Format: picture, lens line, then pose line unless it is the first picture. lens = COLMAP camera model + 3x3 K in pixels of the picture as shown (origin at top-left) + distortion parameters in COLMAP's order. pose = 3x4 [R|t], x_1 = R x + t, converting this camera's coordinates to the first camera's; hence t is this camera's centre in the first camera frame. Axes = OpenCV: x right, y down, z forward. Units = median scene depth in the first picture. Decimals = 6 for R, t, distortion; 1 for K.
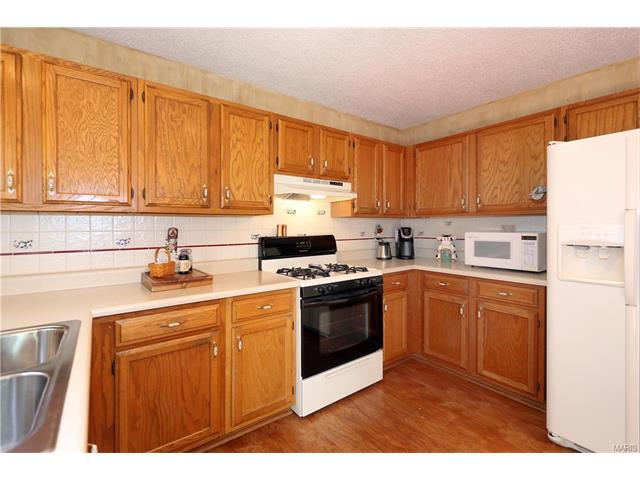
lens RADIAL K [[287.6, 0, 322.0], [0, 287.6, 226.1], [0, 0, 1]] dist [0.001156, -0.000032]
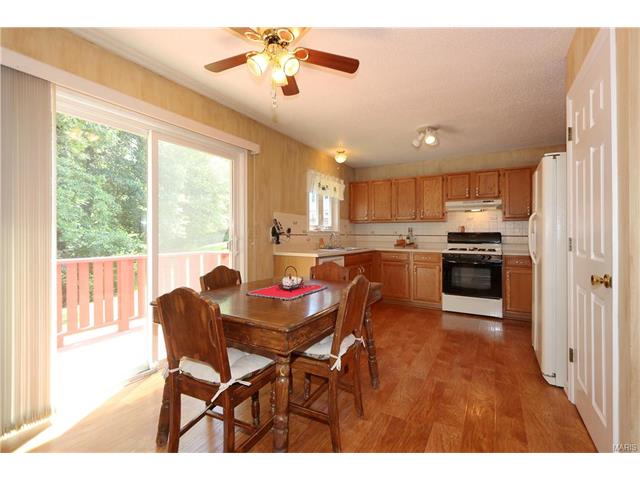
lens RADIAL K [[287.6, 0, 322.0], [0, 287.6, 226.1], [0, 0, 1]] dist [0.001156, -0.000032]
pose [[0.356374, -0.021596, -0.934094, 1.517839], [-0.011825, 0.999549, -0.027621, 0.068171], [0.934269, 0.020889, 0.355957, -0.616369]]
